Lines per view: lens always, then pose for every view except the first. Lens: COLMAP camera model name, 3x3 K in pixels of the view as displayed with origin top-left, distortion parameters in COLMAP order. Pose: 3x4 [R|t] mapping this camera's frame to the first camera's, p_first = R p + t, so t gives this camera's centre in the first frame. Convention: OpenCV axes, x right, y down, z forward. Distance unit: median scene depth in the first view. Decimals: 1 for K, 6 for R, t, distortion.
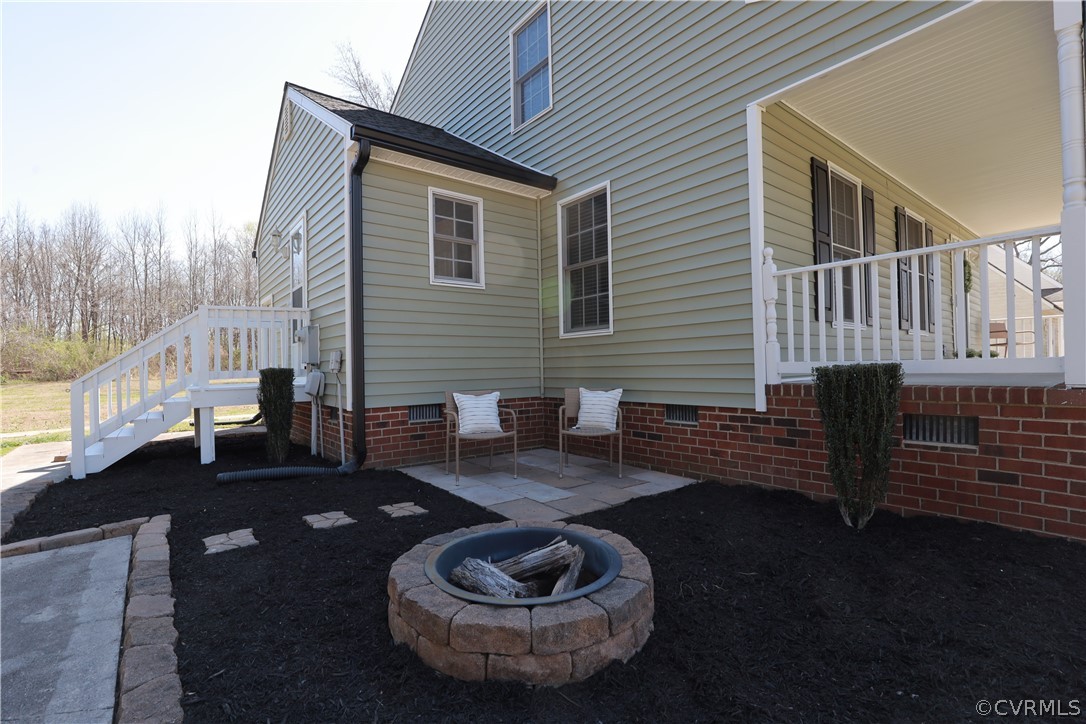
lens RADIAL K [[496.6, 0, 535.9], [0, 496.6, 363.3], [0, 0, 1]] dist [-0.016771, 0.000447]
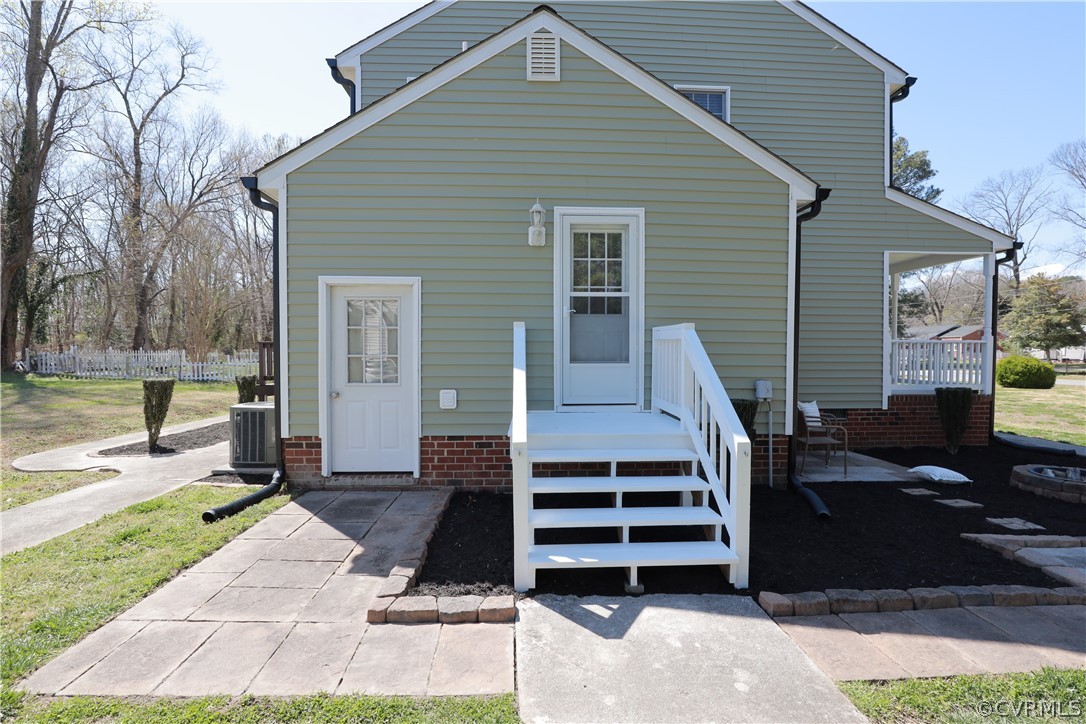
lens RADIAL K [[496.6, 0, 539.0], [0, 496.6, 364.3], [0, 0, 1]] dist [-0.016771, 0.000447]
pose [[0.561327, 0.016819, 0.827424, -1.946586], [-0.018639, 0.999797, -0.007677, -0.042123], [-0.827384, -0.011113, 0.561526, 1.034283]]
